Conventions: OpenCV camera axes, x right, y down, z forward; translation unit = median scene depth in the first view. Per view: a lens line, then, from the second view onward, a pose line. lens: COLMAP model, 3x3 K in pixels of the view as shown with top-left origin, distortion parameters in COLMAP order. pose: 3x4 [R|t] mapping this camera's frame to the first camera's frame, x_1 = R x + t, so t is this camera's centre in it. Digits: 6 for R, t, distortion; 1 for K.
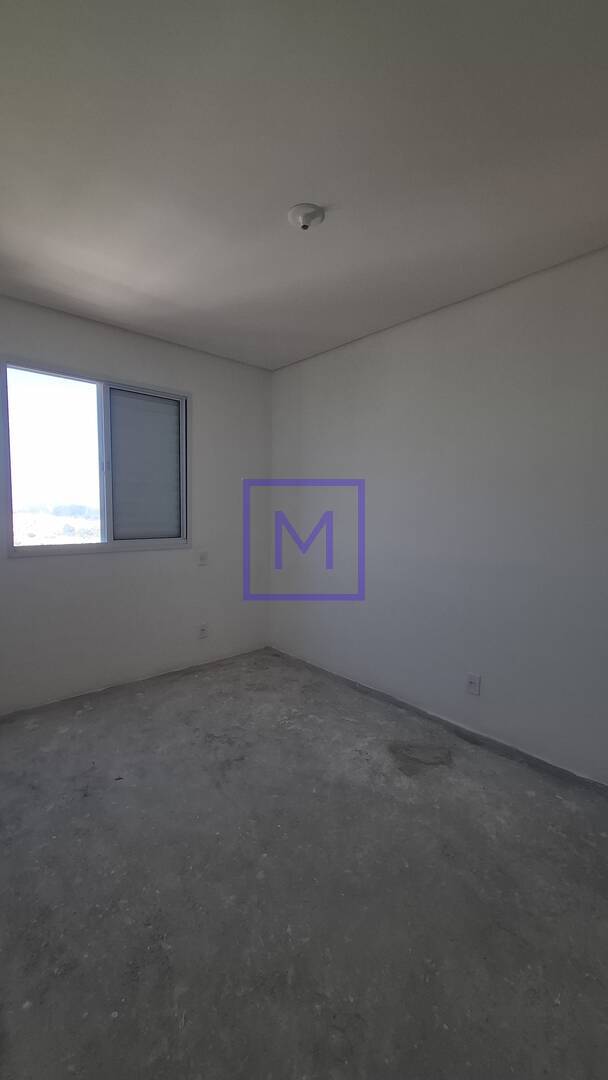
lens RADIAL K [[429.3, 0, 303.4], [0, 429.3, 539.8], [0, 0, 1]] dist [-0.004708, 0.002488]
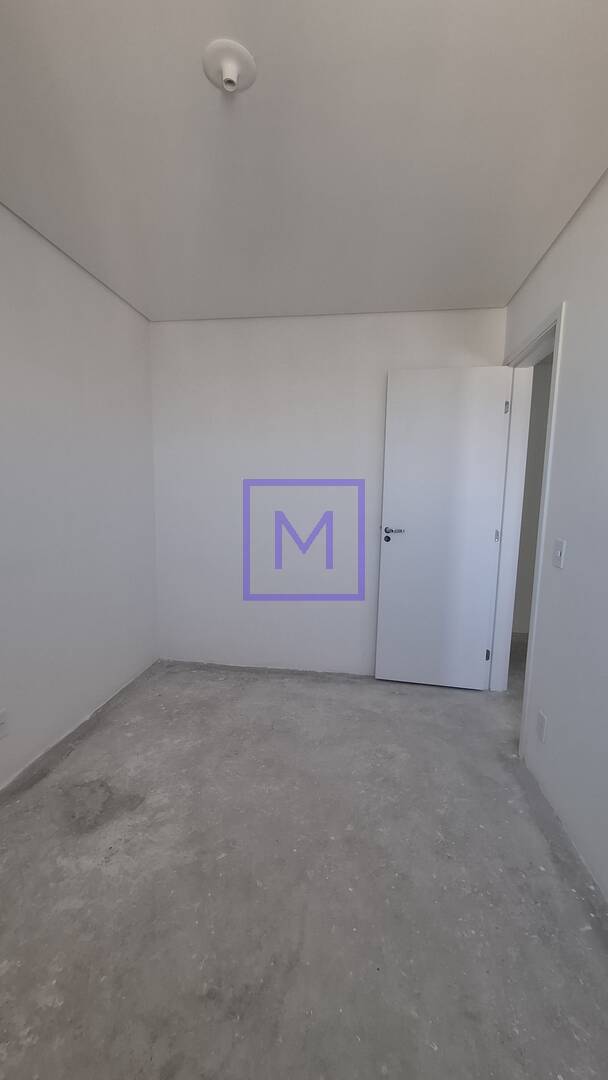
lens RADIAL K [[429.3, 0, 302.9], [0, 429.3, 541.1], [0, 0, 1]] dist [-0.004708, 0.002488]
pose [[-0.643144, -0.116585, 0.756818, -0.491408], [0.027284, 0.984226, 0.174802, -0.100702], [-0.765259, 0.133072, -0.629818, 1.062117]]
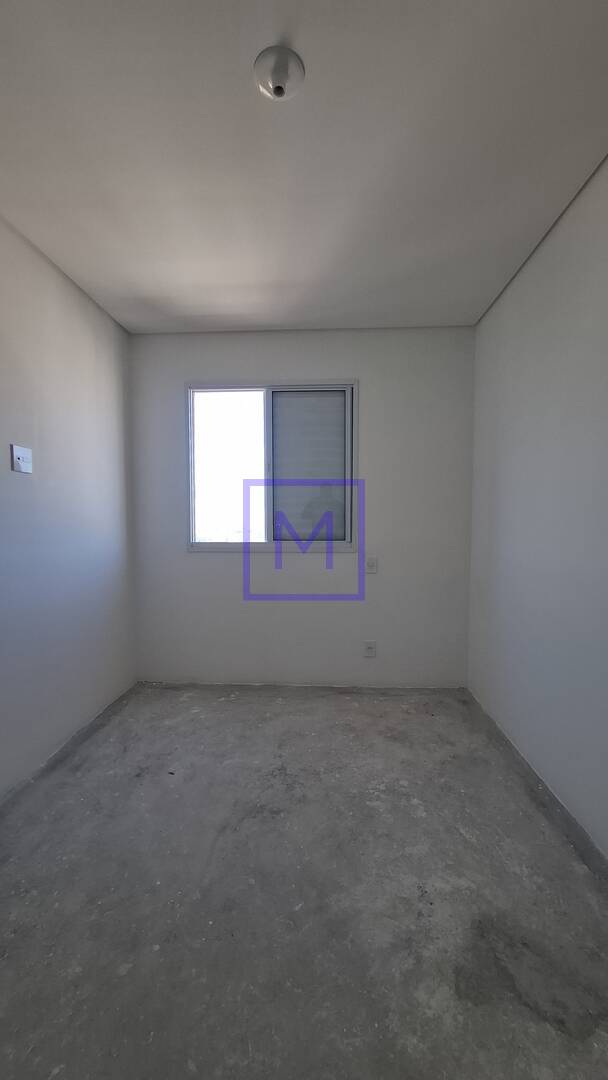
lens RADIAL K [[429.3, 0, 300.4], [0, 429.3, 540.2], [0, 0, 1]] dist [-0.004708, 0.002488]
pose [[0.704650, 0.022759, -0.709190, 0.402268], [-0.040152, 0.999163, -0.007830, 0.007610], [0.708418, 0.033993, 0.704974, 0.409924]]
